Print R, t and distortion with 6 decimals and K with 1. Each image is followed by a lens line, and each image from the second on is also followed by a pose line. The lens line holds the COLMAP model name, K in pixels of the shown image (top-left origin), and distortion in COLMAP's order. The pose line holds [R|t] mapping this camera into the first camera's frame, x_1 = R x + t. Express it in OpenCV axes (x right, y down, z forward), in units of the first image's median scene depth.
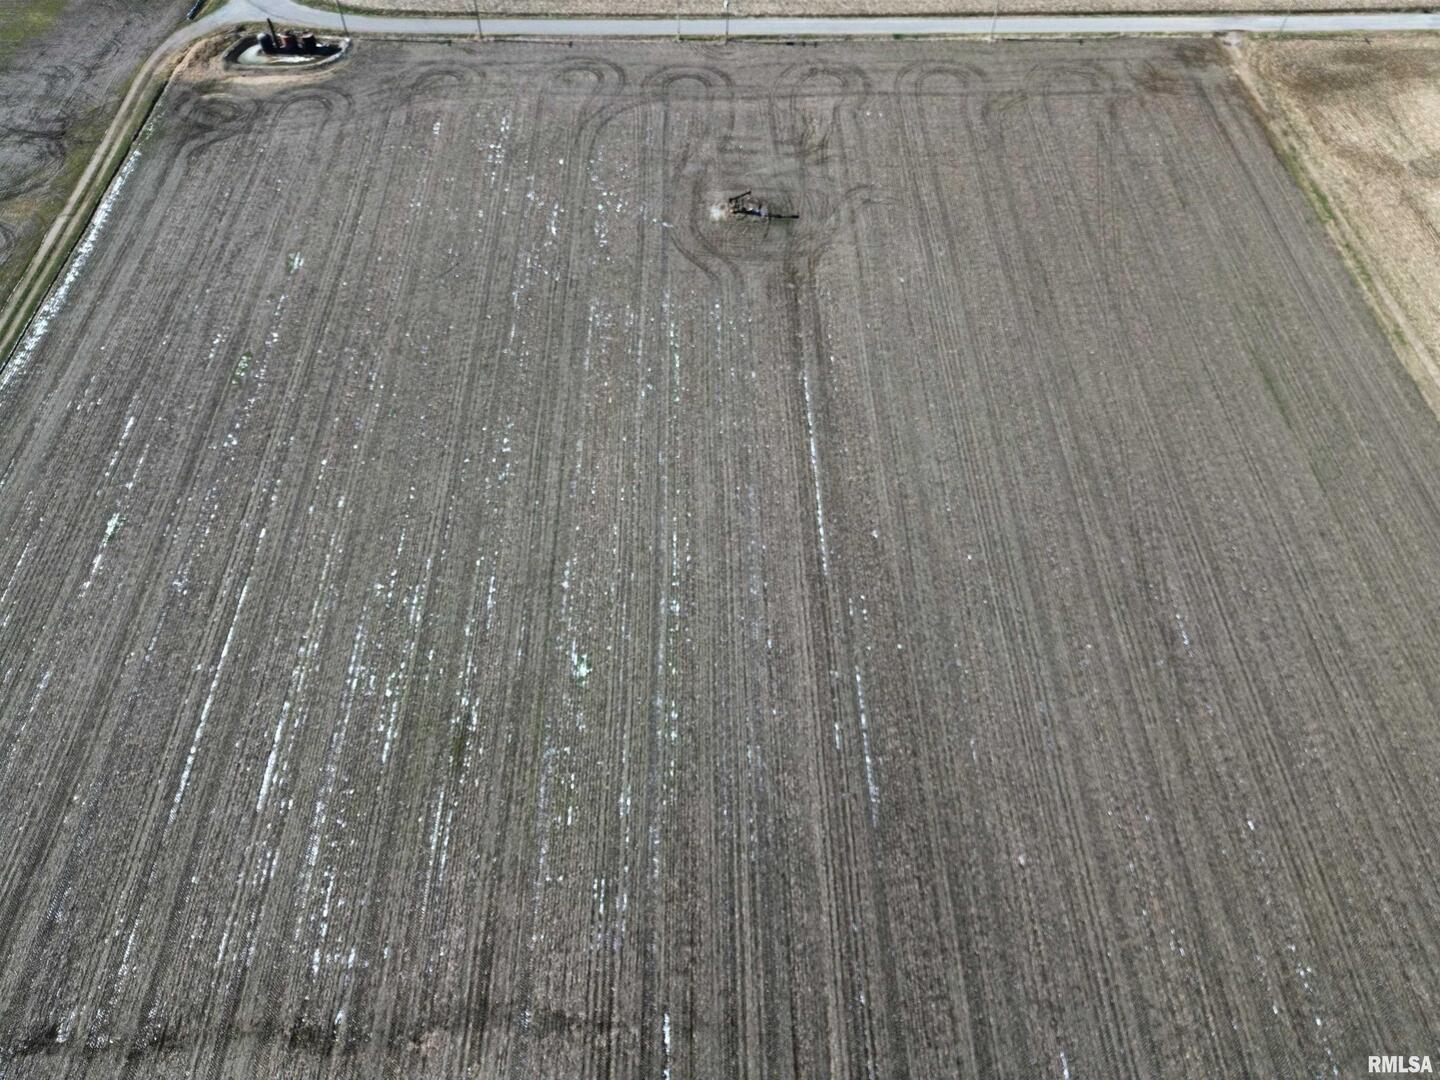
lens RADIAL K [[1020.3, 0, 724.6], [0, 1020.3, 541.0], [0, 0, 1]] dist [0.062360, -0.054622]
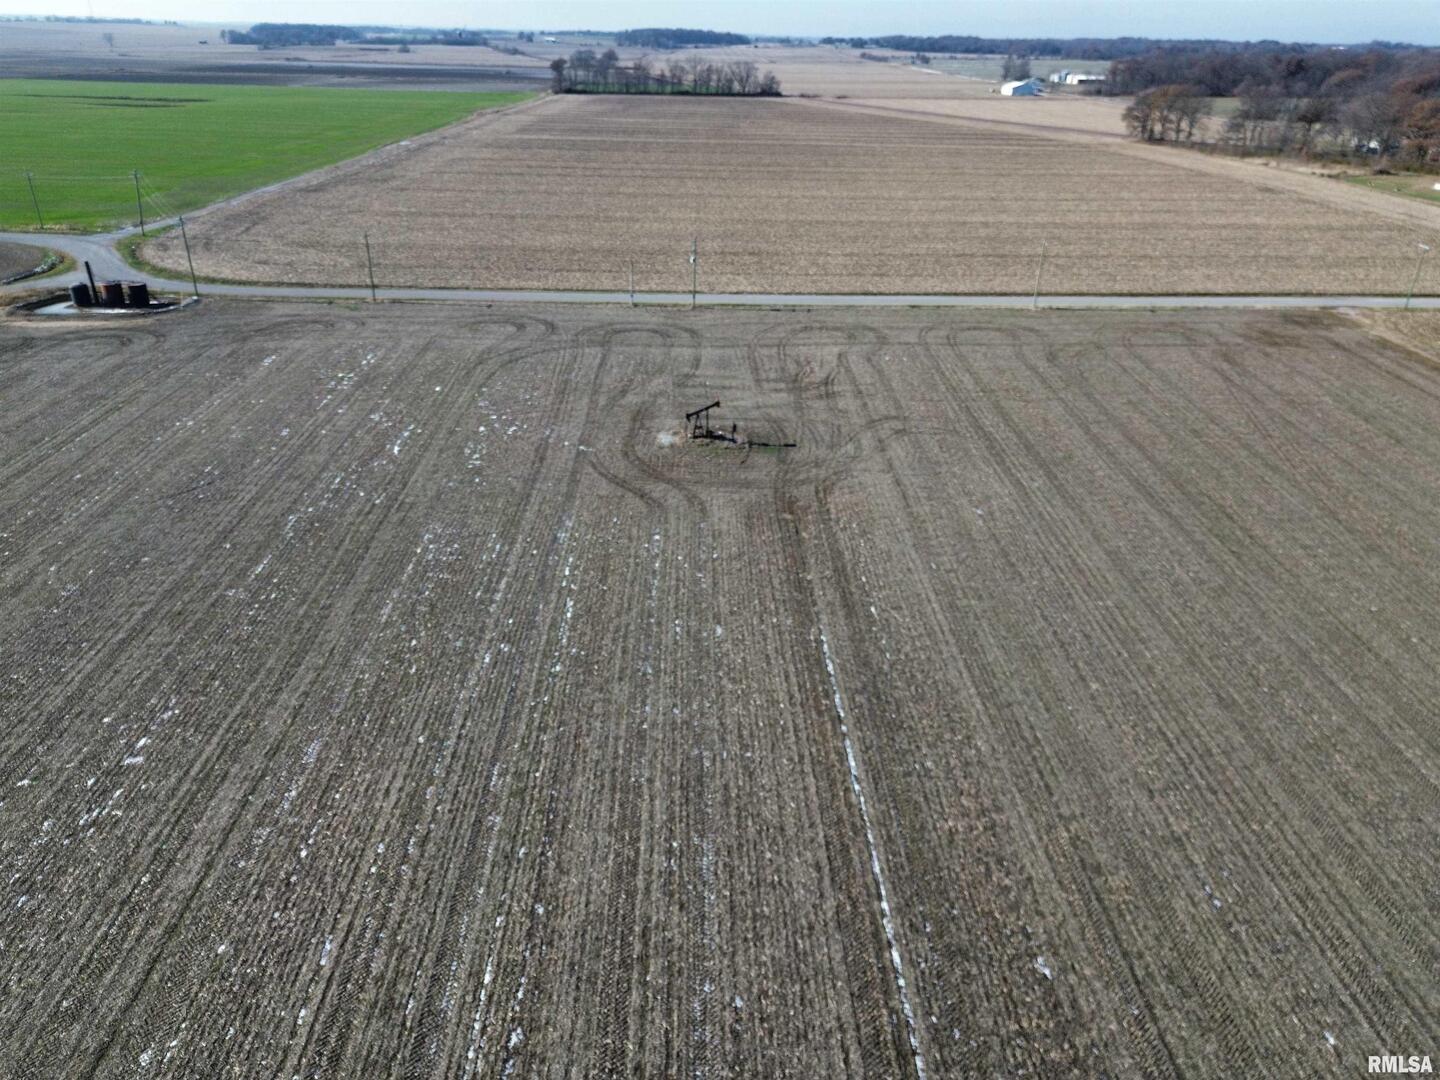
lens RADIAL K [[1020.3, 0, 724.6], [0, 1020.3, 541.0], [0, 0, 1]] dist [0.062360, -0.054622]
pose [[0.999928, 0.006788, 0.009937, 0.024332], [-0.001678, 0.896303, -0.443439, 0.017285], [-0.011917, 0.443390, 0.896250, 0.507141]]
